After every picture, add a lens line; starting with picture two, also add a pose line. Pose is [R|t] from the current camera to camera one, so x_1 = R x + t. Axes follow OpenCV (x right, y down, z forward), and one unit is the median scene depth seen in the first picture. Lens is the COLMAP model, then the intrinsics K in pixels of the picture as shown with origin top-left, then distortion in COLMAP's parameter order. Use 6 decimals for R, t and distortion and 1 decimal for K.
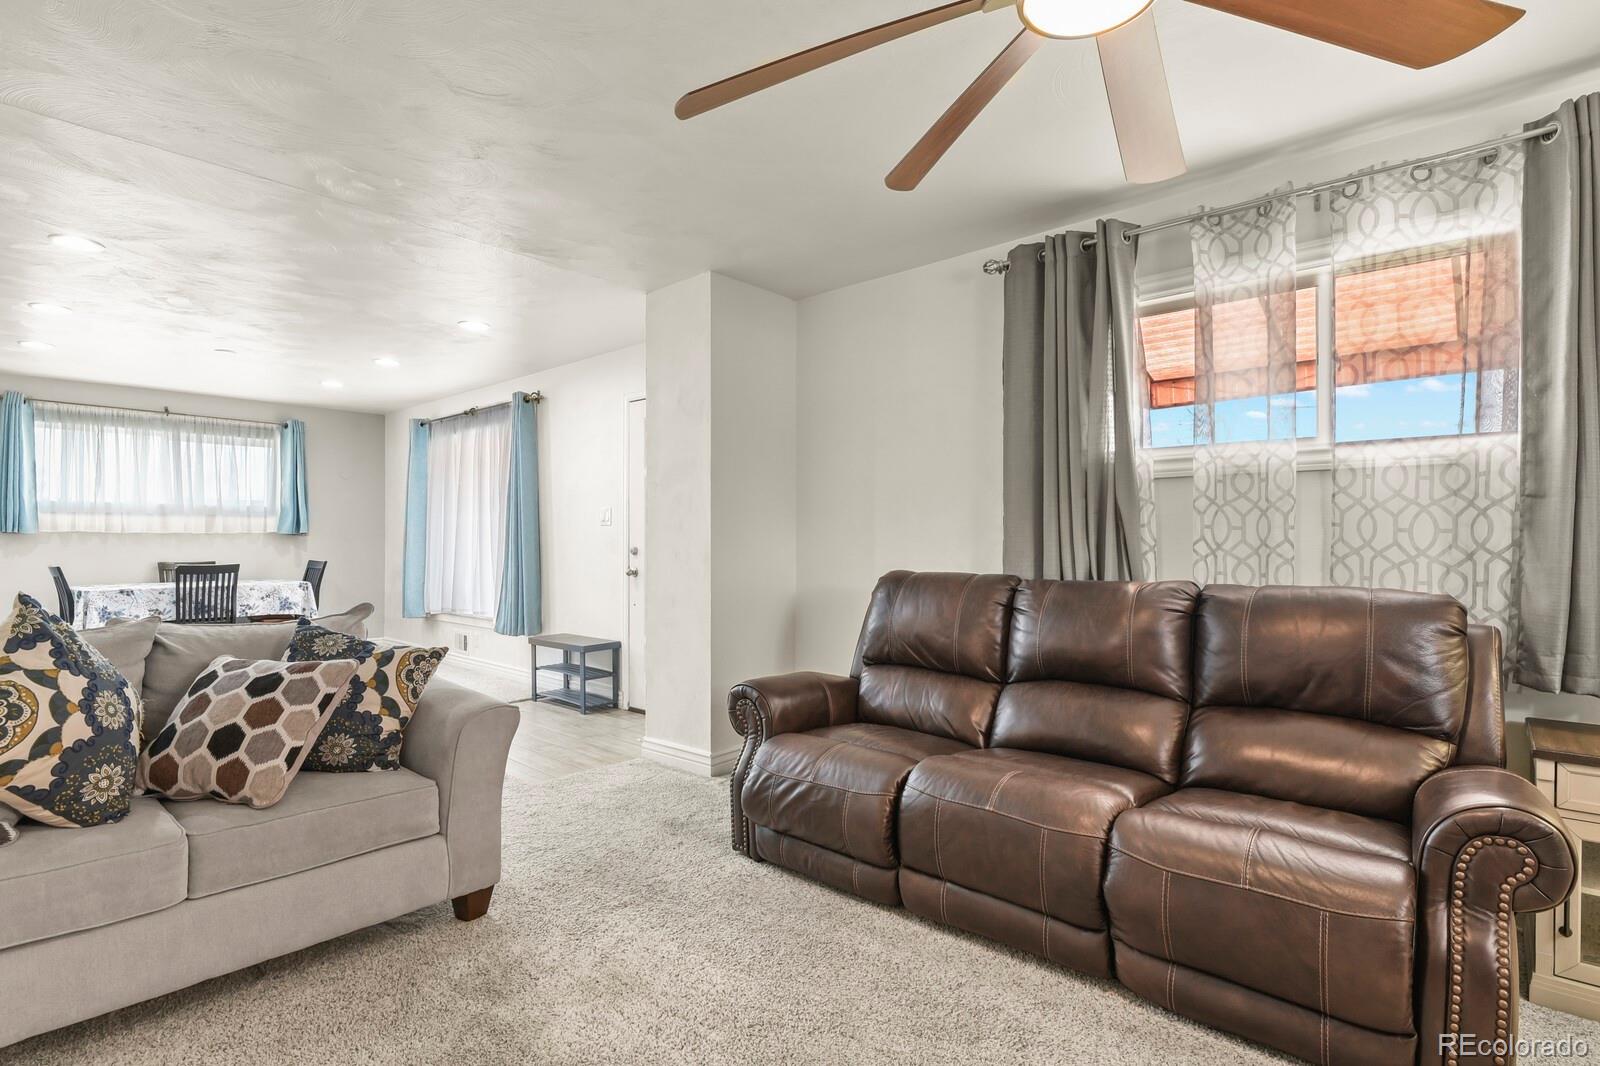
lens RADIAL K [[783.3, 0, 805.5], [0, 783.3, 529.4], [0, 0, 1]] dist [-0.012863, -0.003148]
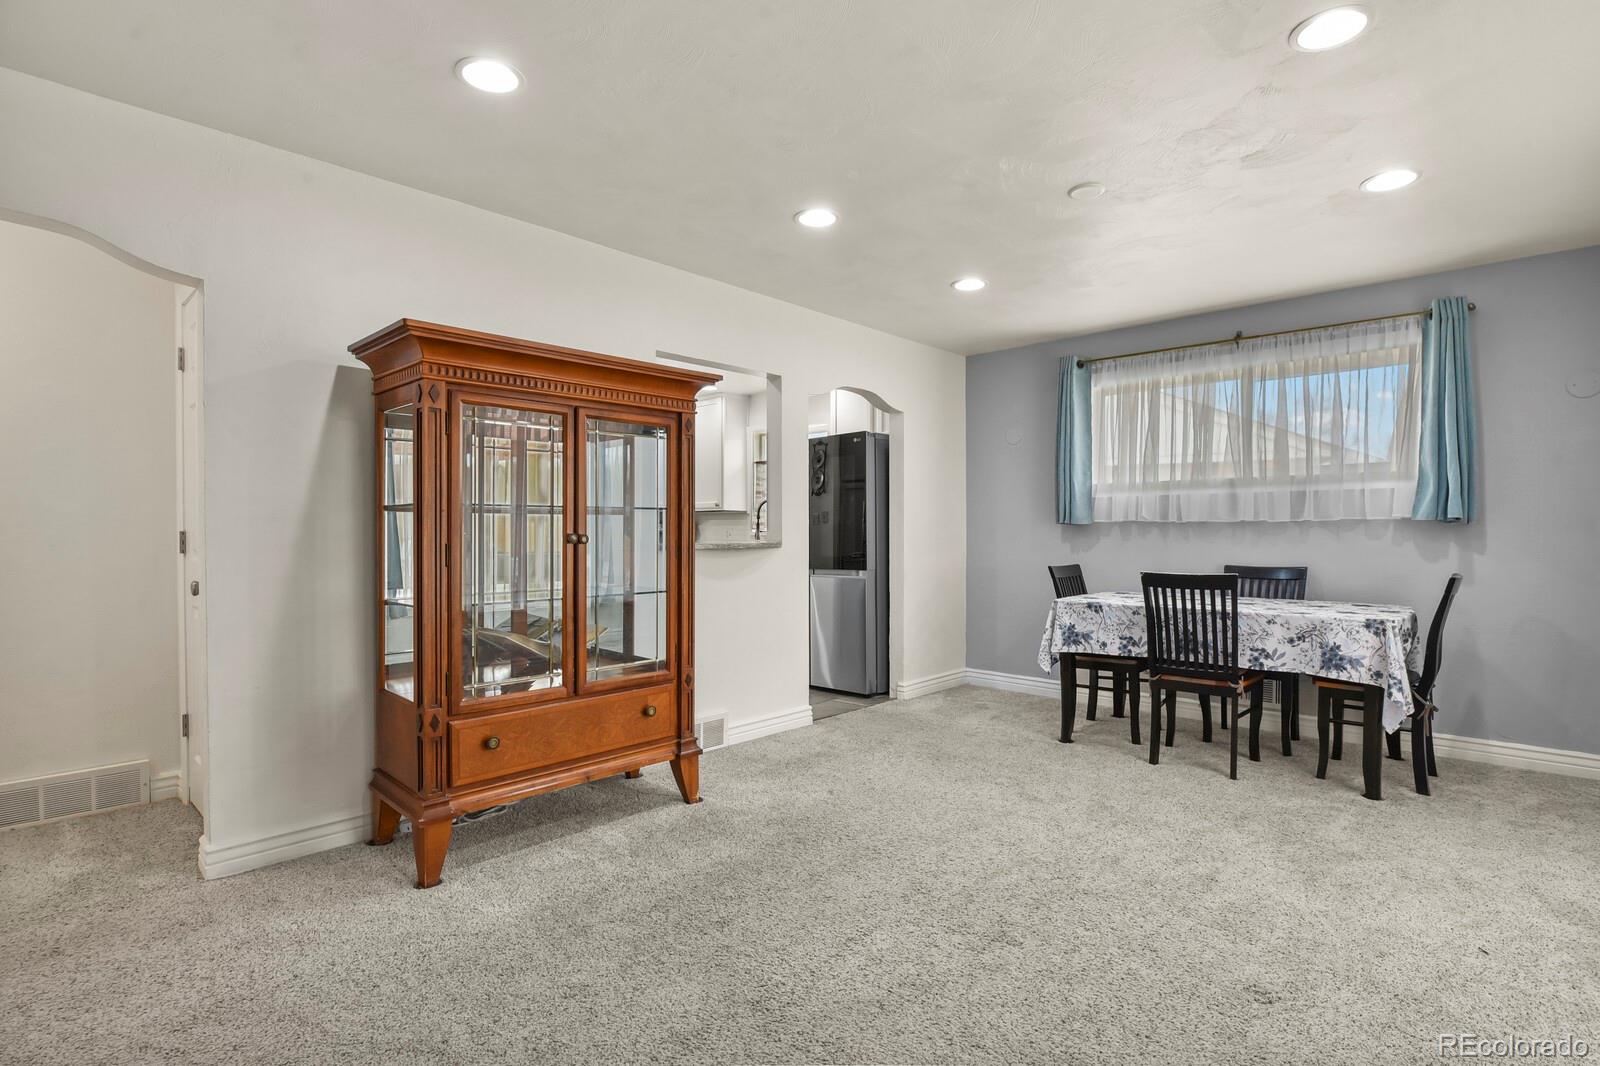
lens RADIAL K [[783.3, 0, 801.0], [0, 783.3, 532.5], [0, 0, 1]] dist [-0.012863, -0.003148]
pose [[-0.039922, 0.000441, -0.999203, -0.165717], [0.009560, 0.999954, 0.000059, 0.012151], [0.999157, -0.009550, -0.039924, 0.753054]]
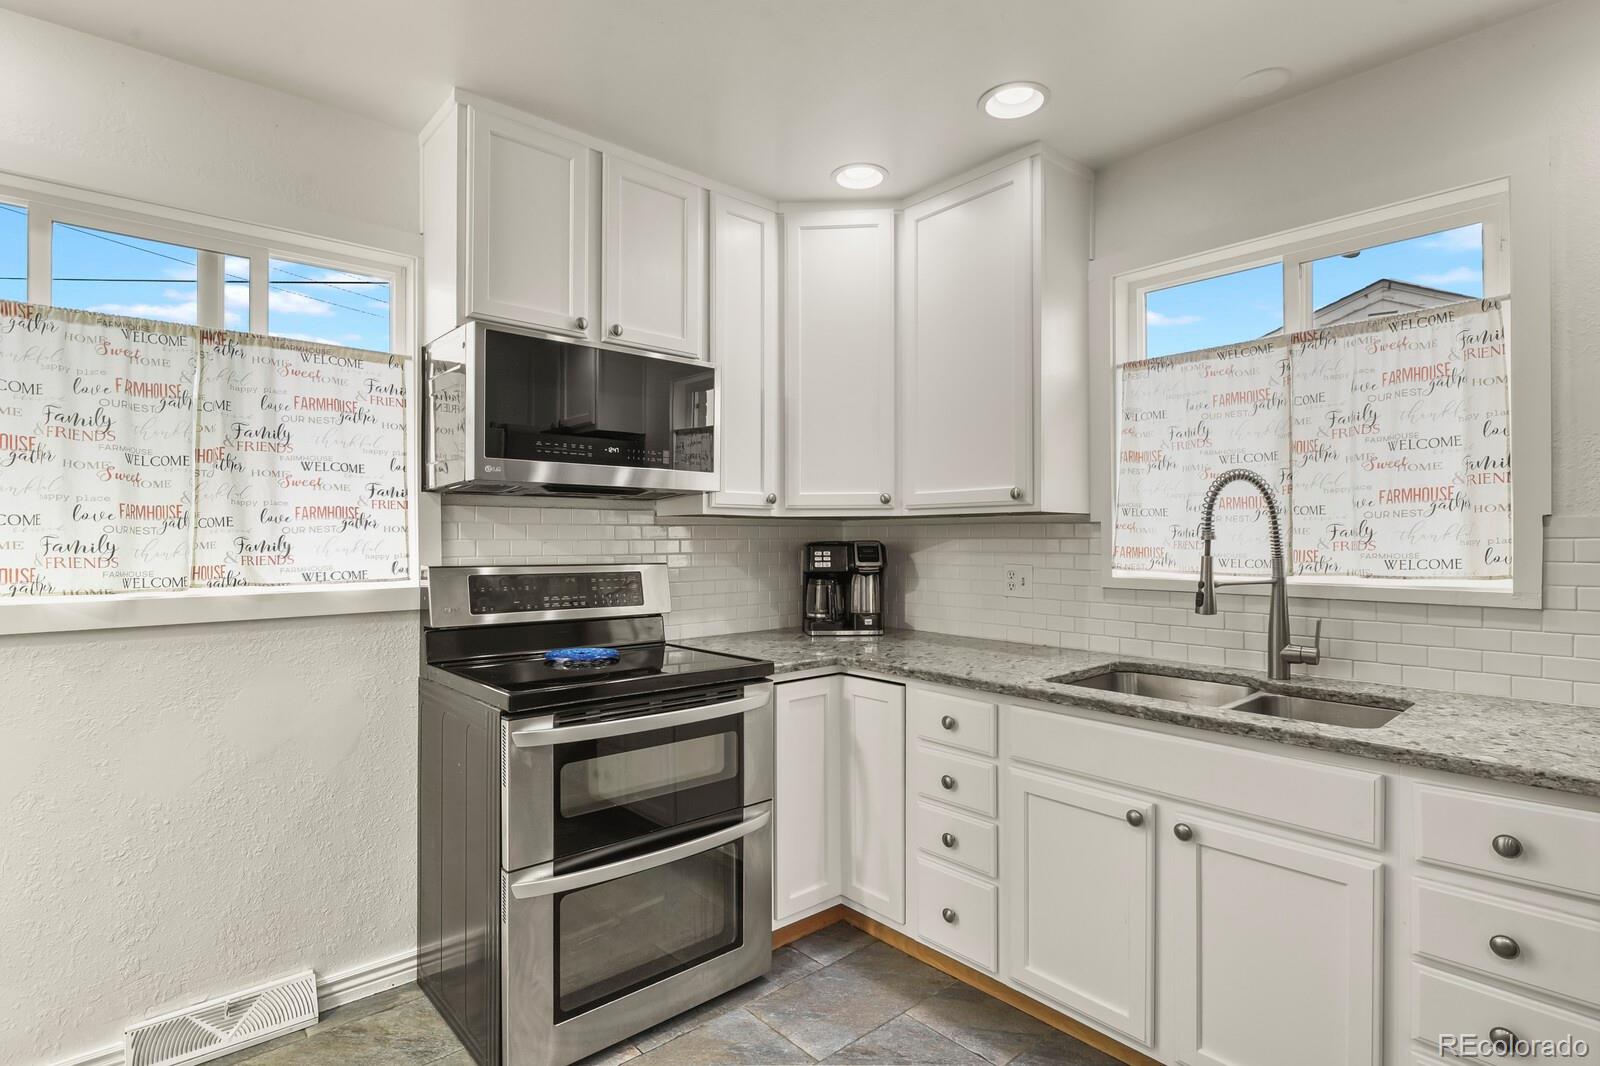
lens RADIAL K [[783.3, 0, 798.9], [0, 783.3, 540.8], [0, 0, 1]] dist [-0.012863, -0.003148]
pose [[-0.128171, 0.004143, -0.991743, -0.983794], [0.011718, 0.999928, 0.002663, -0.011933], [0.991683, -0.011280, -0.128211, 0.514613]]
